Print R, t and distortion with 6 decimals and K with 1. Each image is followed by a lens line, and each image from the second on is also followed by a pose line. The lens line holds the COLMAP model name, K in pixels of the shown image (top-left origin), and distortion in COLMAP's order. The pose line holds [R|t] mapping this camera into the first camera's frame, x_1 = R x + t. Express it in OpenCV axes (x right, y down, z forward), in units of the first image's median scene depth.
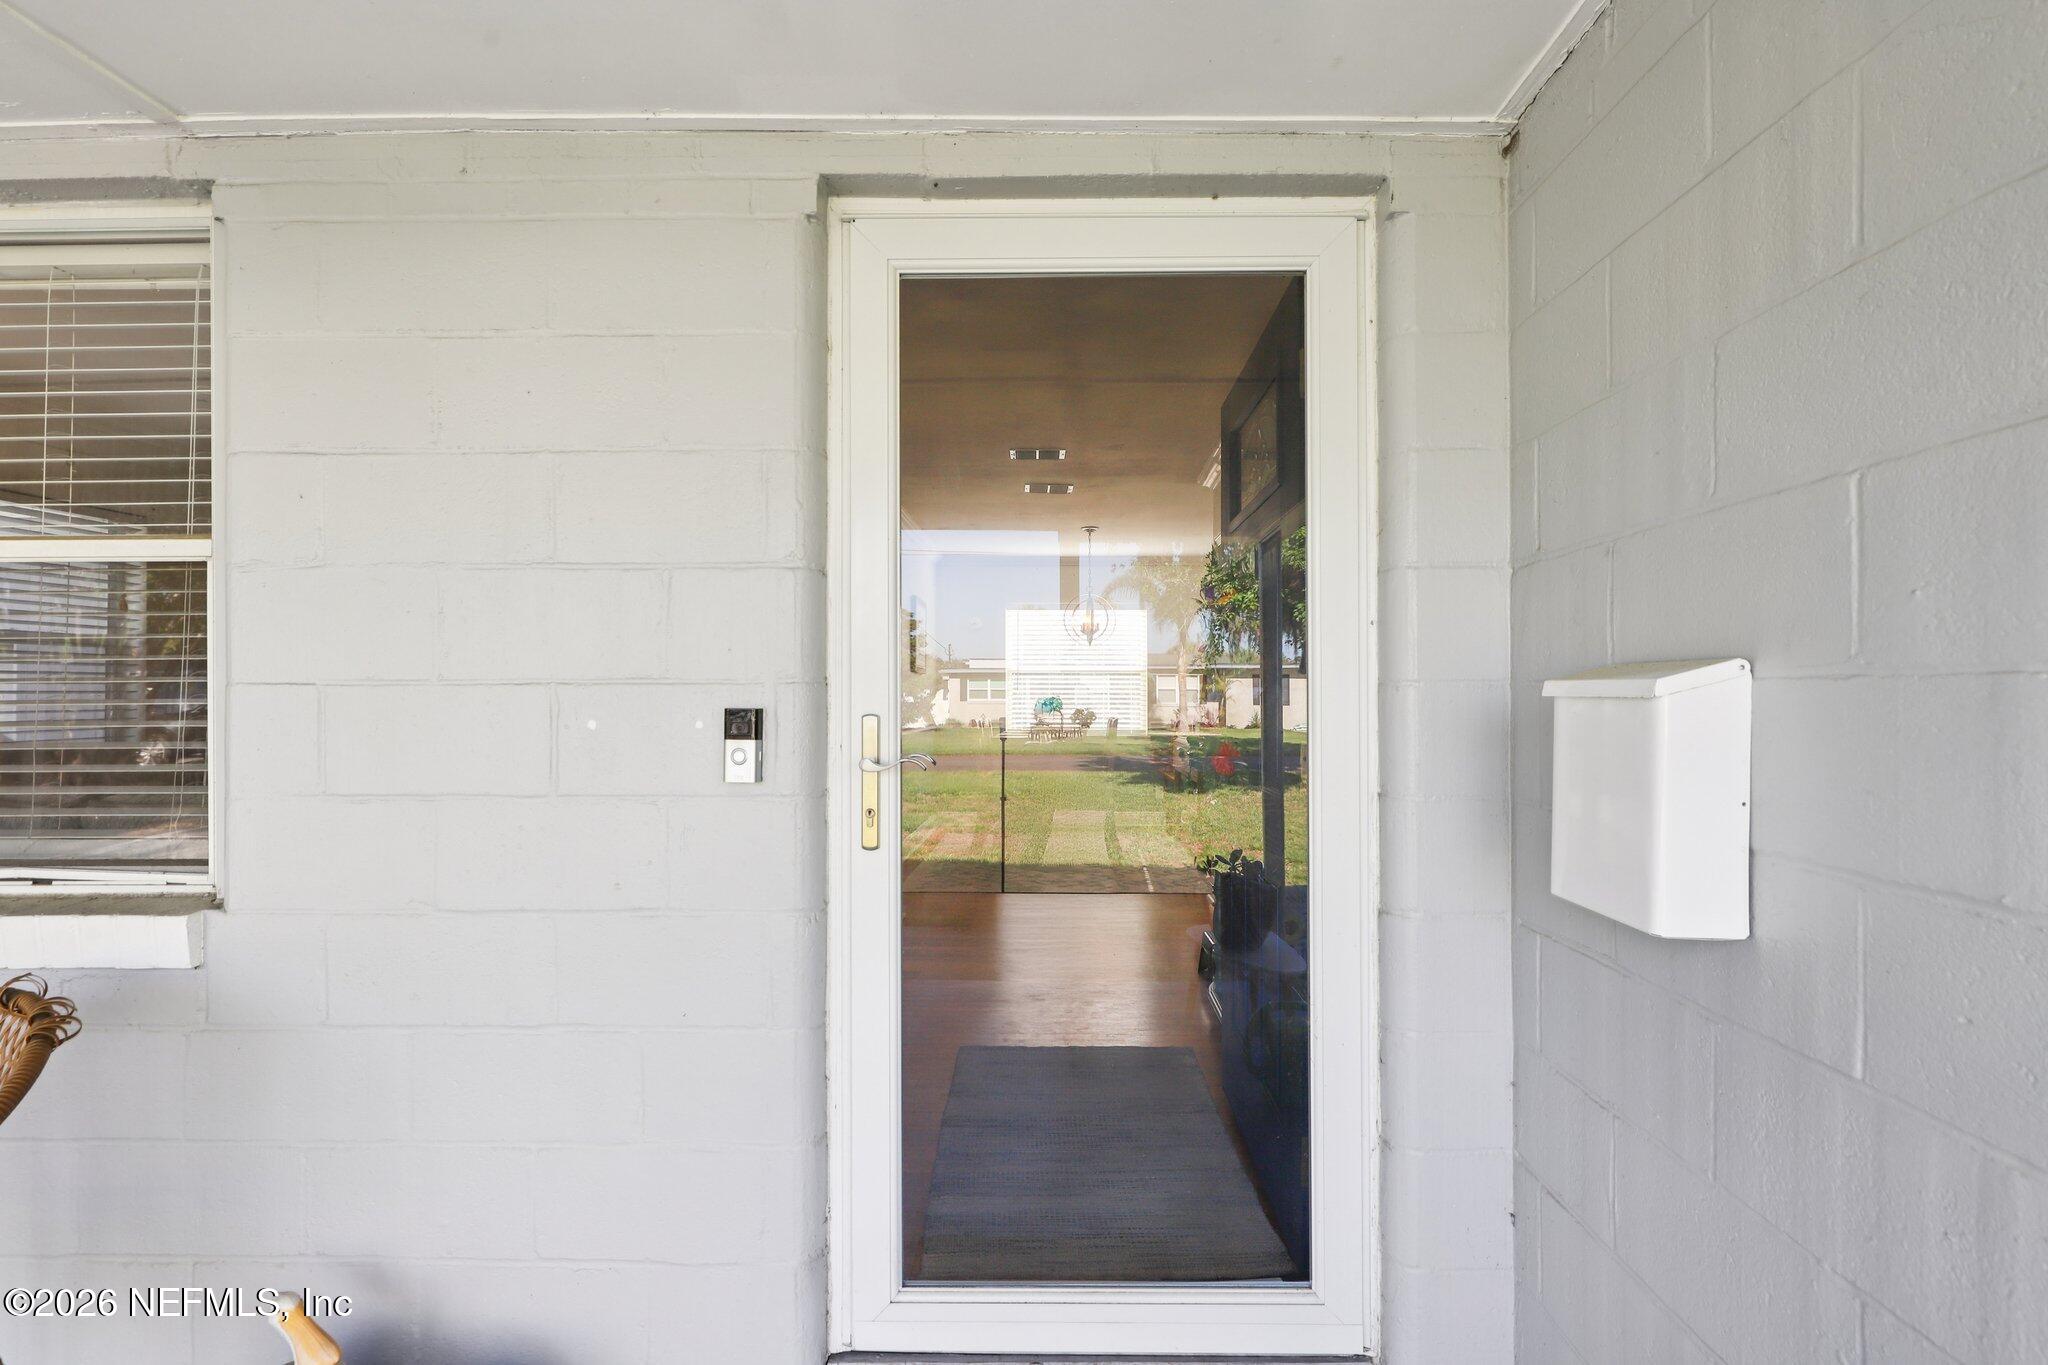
lens RADIAL K [[909.8, 0, 1026.5], [0, 909.8, 688.0], [0, 0, 1]] dist [-0.000636, 0.000631]
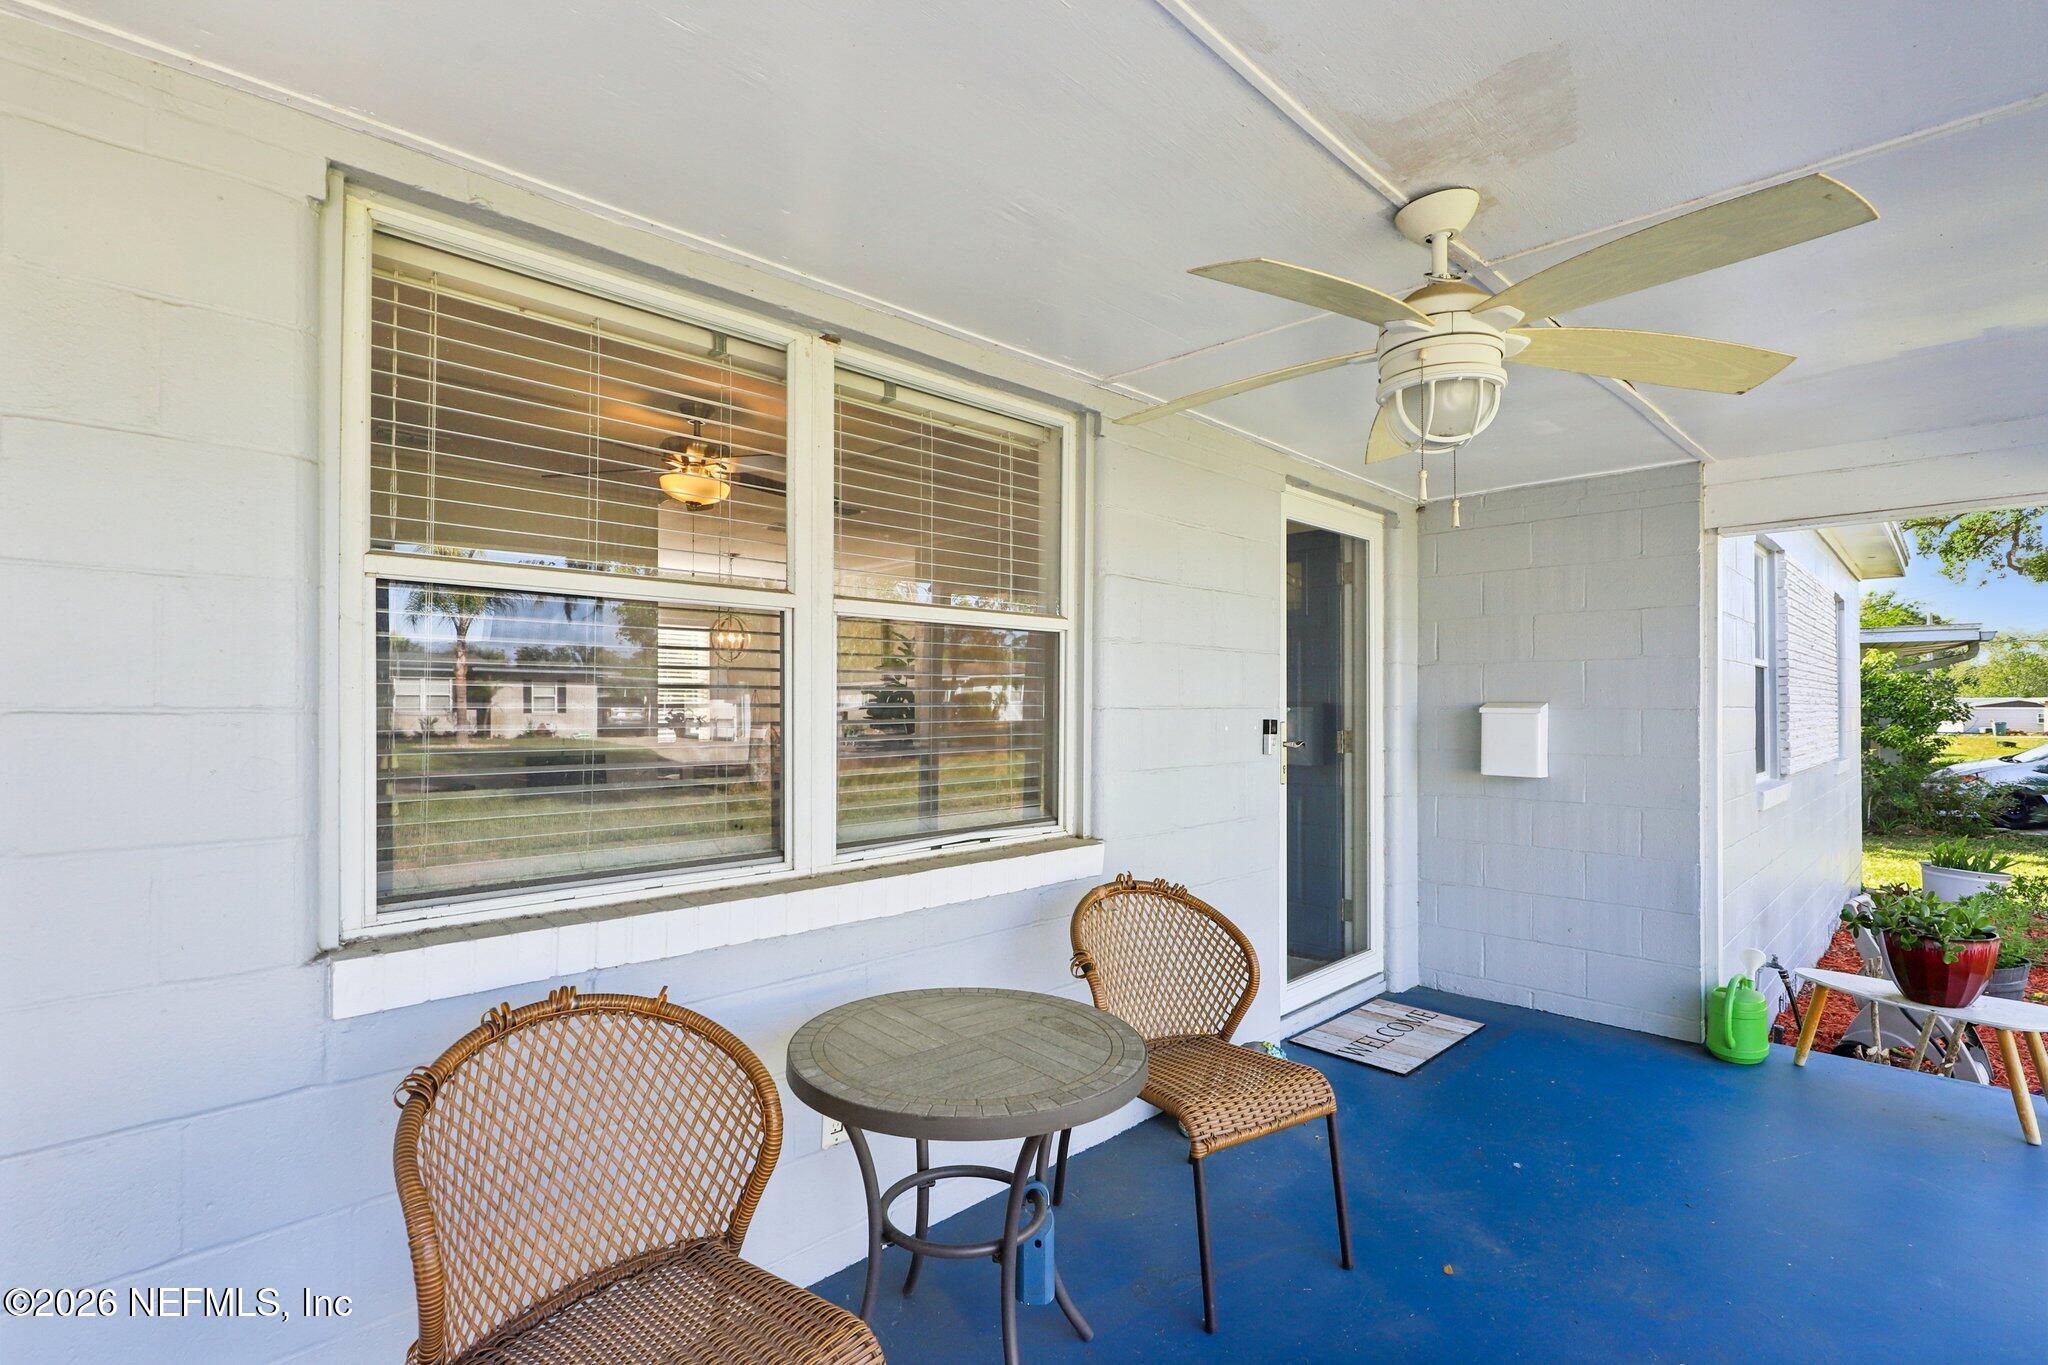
lens RADIAL K [[951.4, 0, 1019.5], [0, 951.4, 698.5], [0, 0, 1]] dist [-0.000346, -0.000031]
pose [[0.705230, 0.006316, 0.708950, -2.248553], [-0.005304, 0.999979, -0.003632, -0.015786], [-0.708958, -0.001199, 0.705249, -0.151859]]
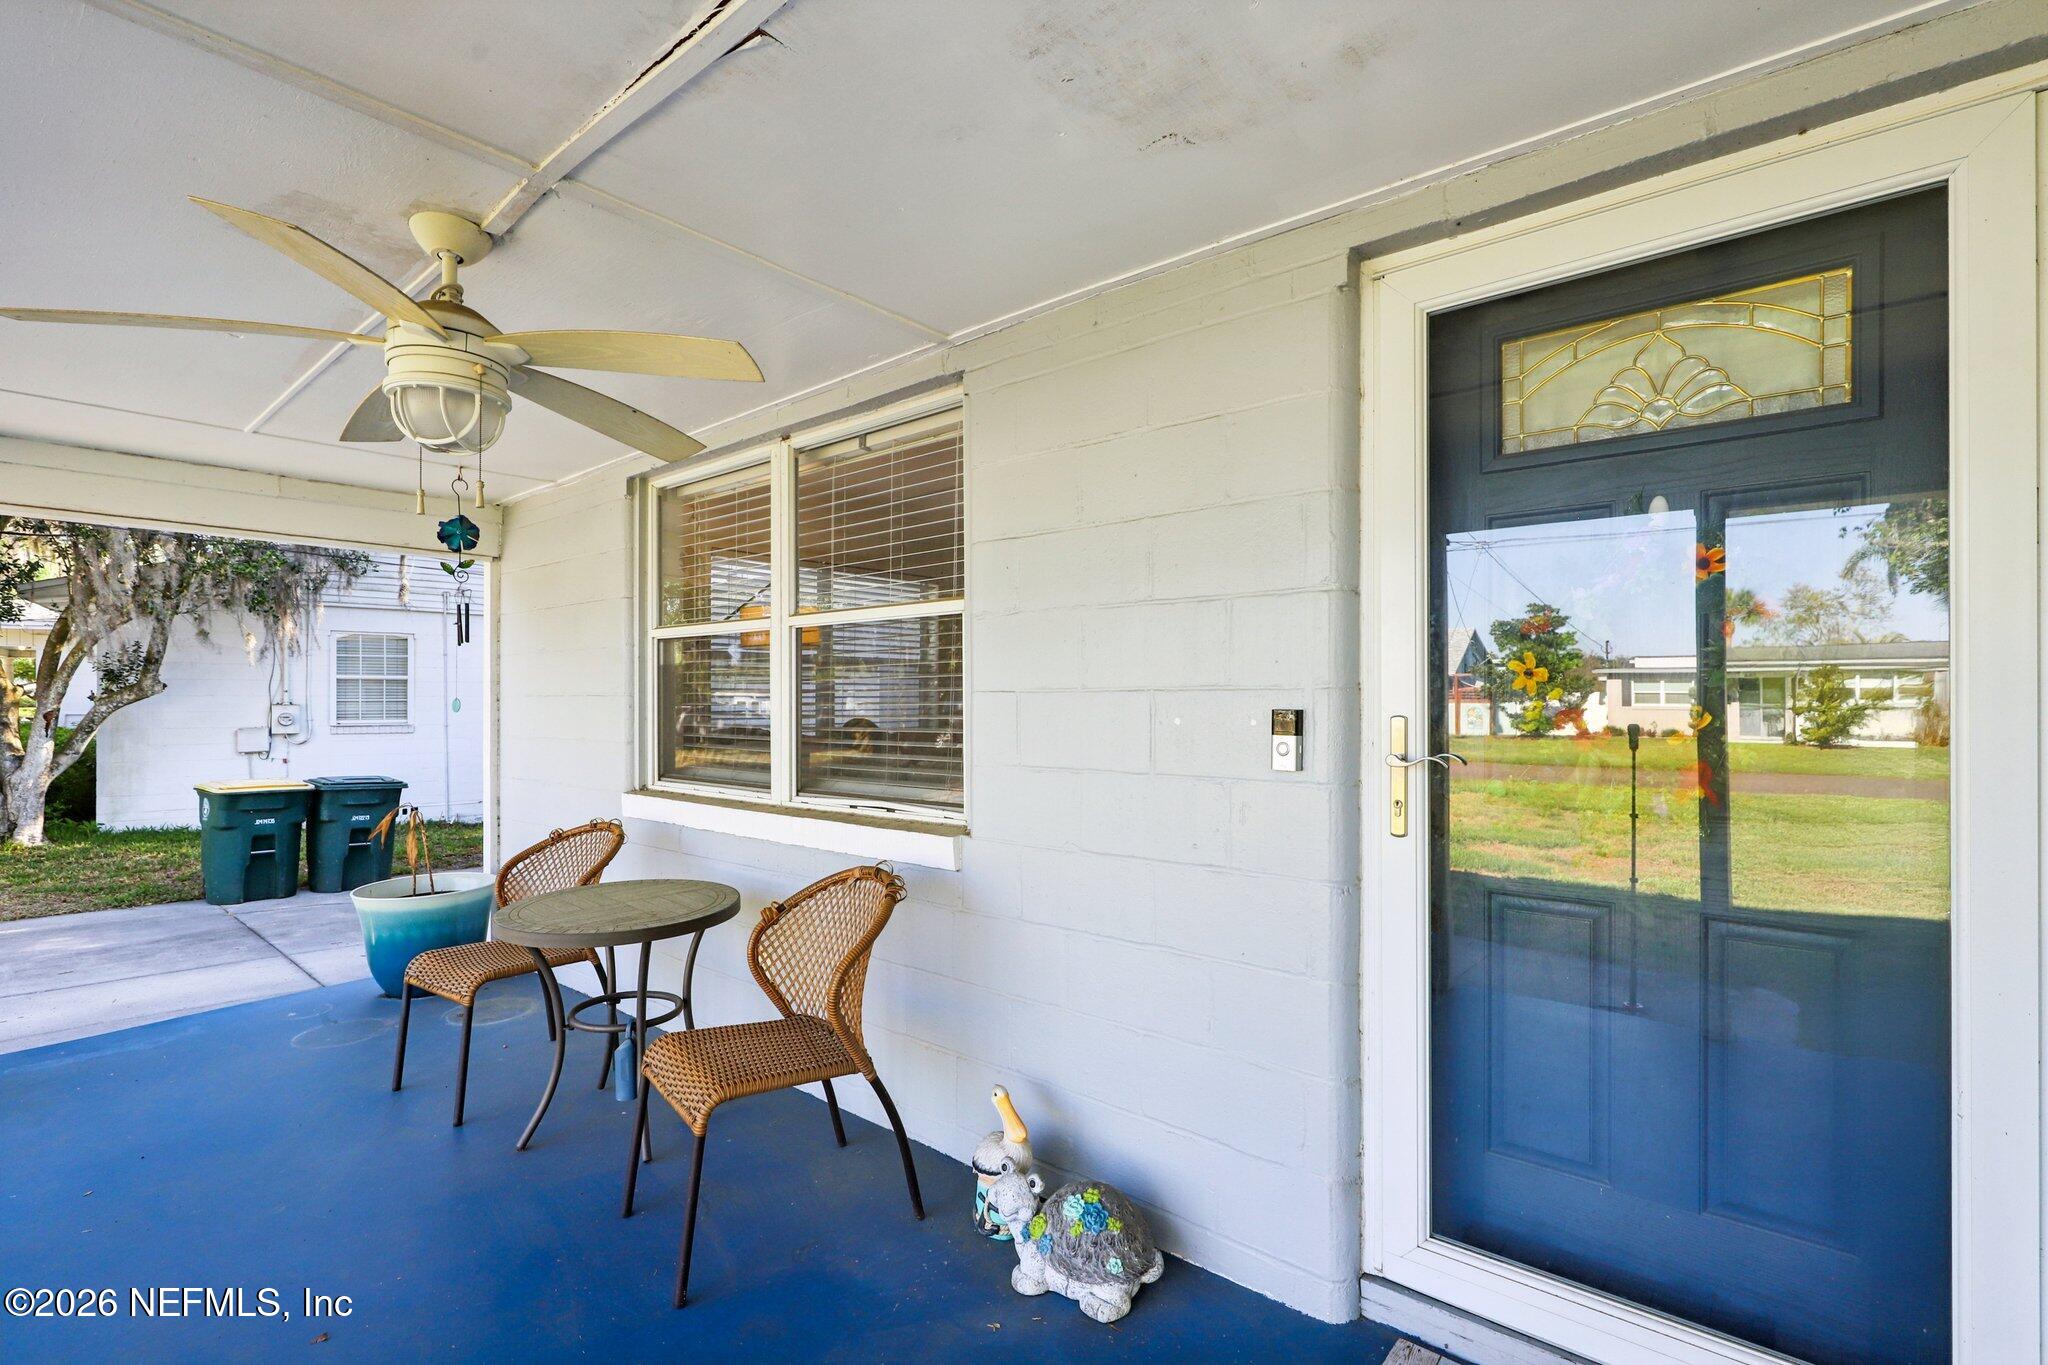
lens RADIAL K [[909.8, 0, 1026.5], [0, 909.8, 688.0], [0, 0, 1]] dist [-0.000636, 0.000631]
pose [[0.780207, -0.008232, -0.625467, 0.169466], [0.005407, 0.999965, -0.006416, -0.000454], [0.625497, 0.001624, 0.780225, -0.156995]]
